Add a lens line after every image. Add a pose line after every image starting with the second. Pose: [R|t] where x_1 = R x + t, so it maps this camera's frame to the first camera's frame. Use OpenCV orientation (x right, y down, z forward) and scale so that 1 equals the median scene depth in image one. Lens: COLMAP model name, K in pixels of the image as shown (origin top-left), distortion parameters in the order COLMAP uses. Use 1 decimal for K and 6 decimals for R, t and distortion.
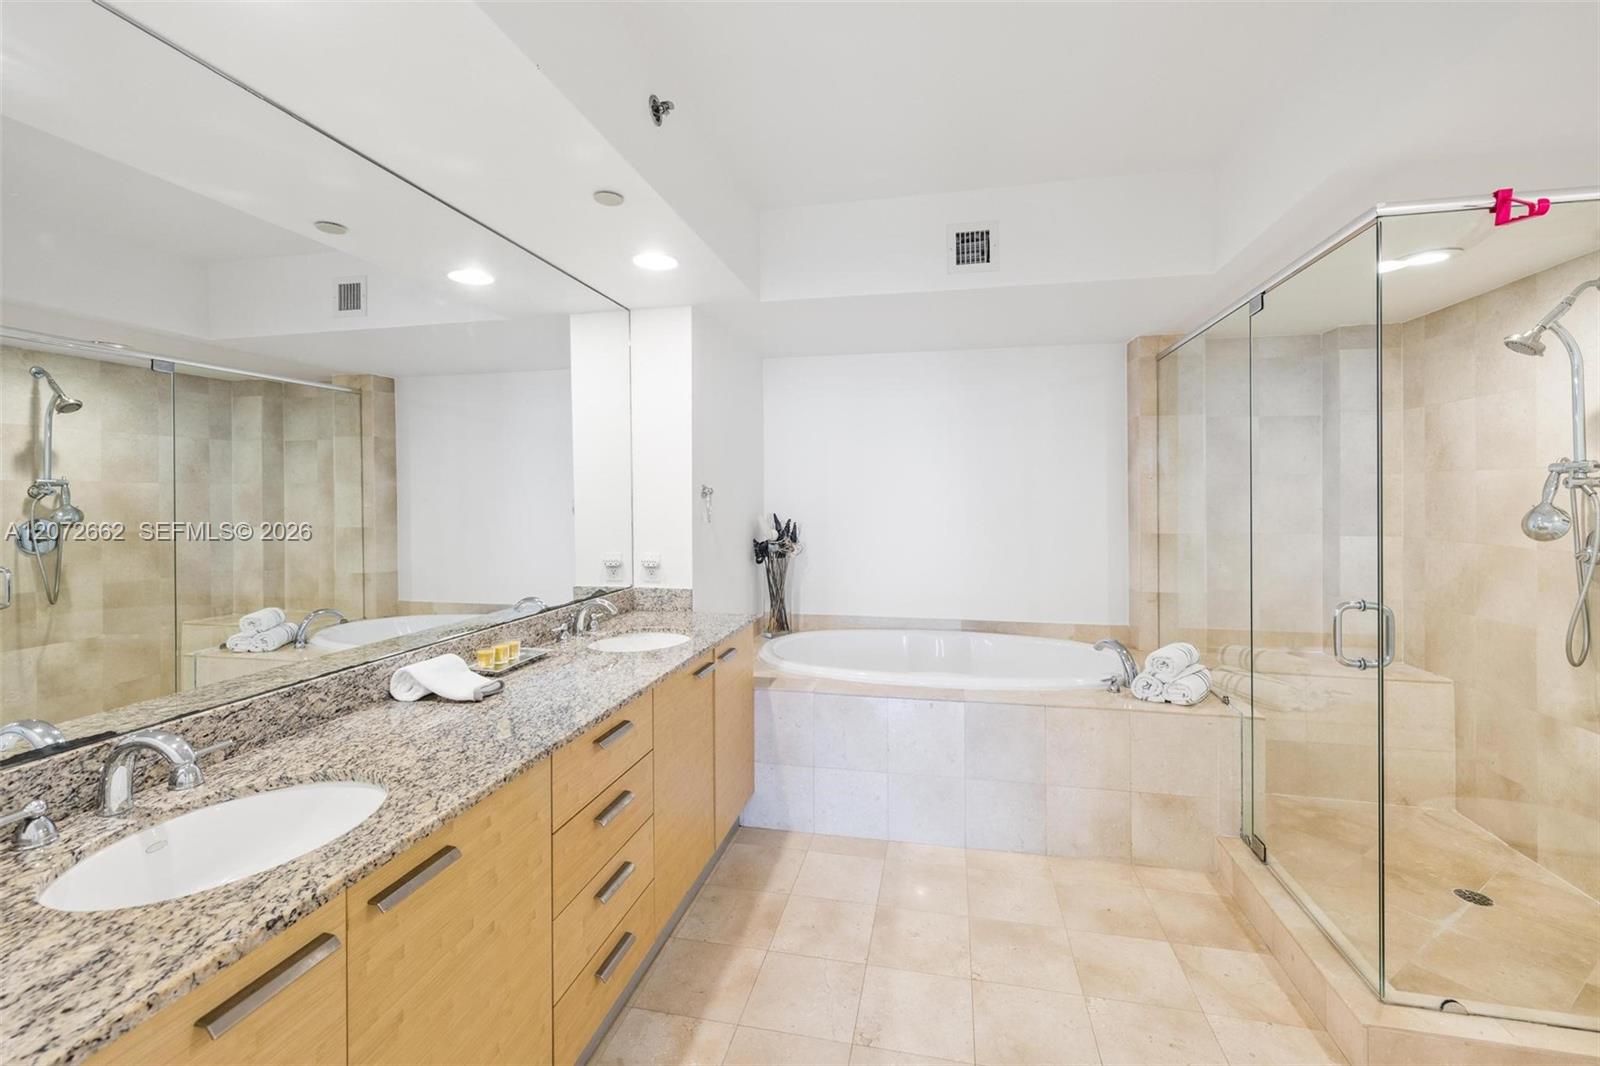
lens RADIAL K [[687.4, 0, 799.7], [0, 687.4, 495.4], [0, 0, 1]] dist [0.004510, -0.000627]
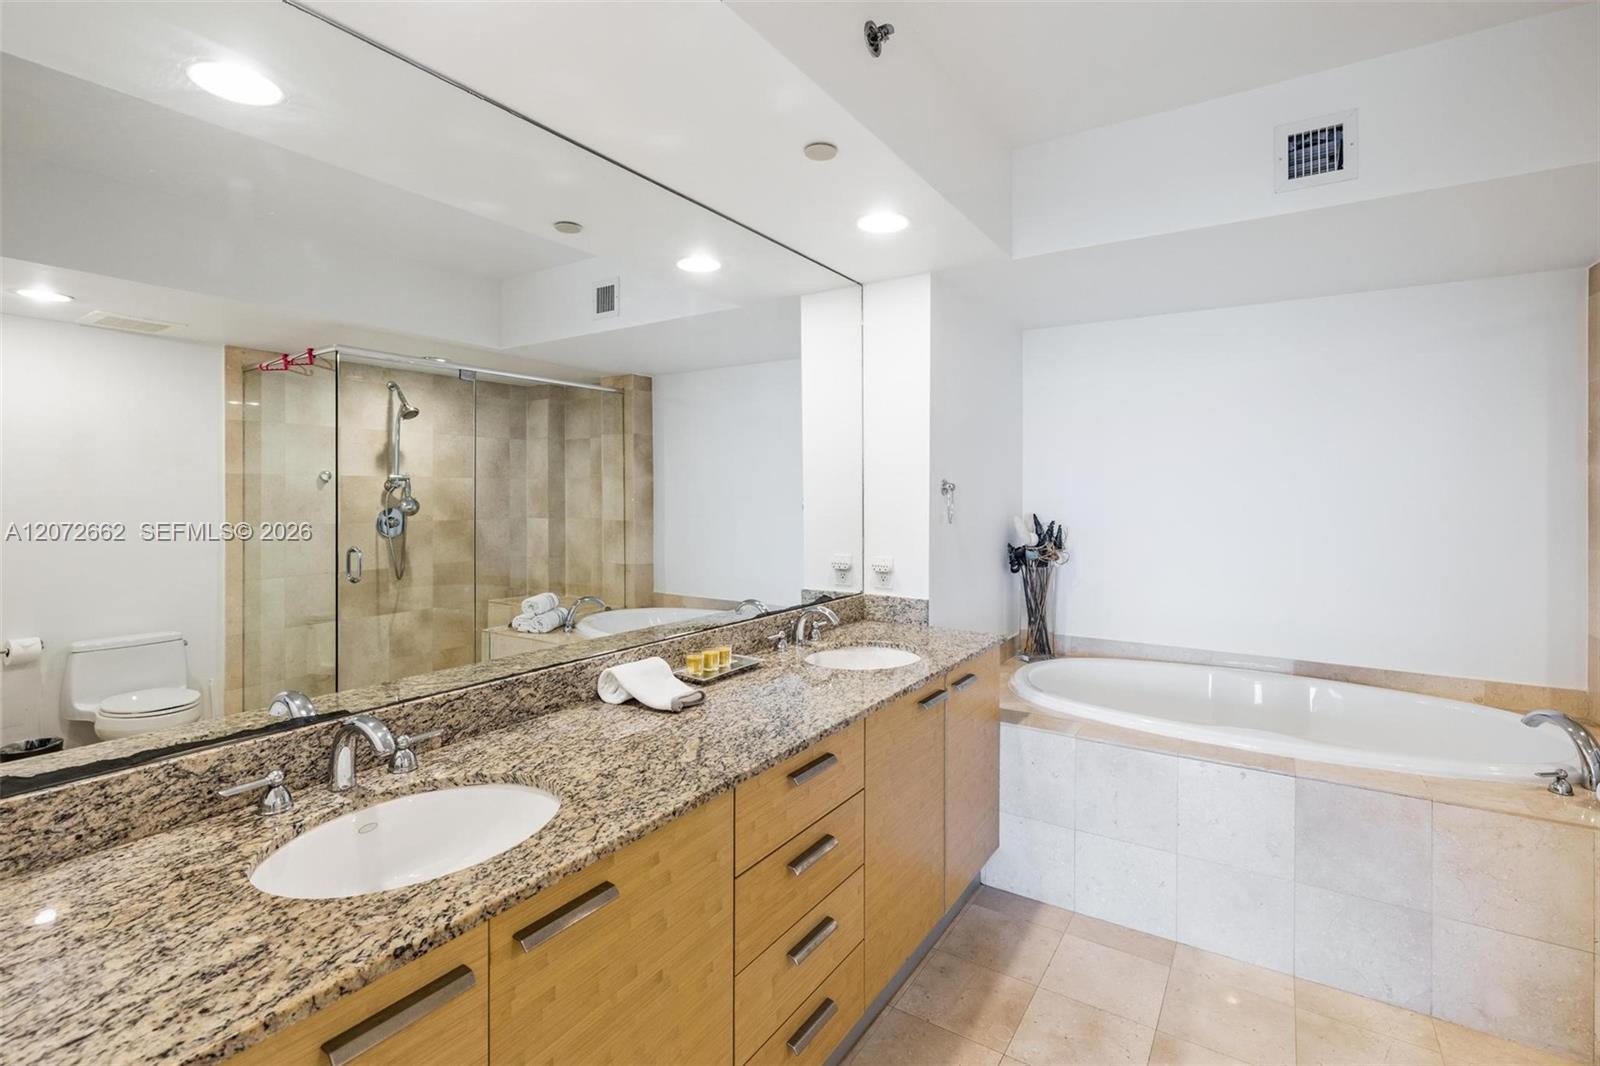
lens RADIAL K [[729.0, 0, 802.4], [0, 729.0, 495.8], [0, 0, 1]] dist [-0.004918, 0.001036]
pose [[0.932895, 0.007853, -0.360063, 0.029971], [-0.005855, 0.999961, 0.006640, -0.000093], [0.360101, -0.004087, 0.932904, 0.102177]]
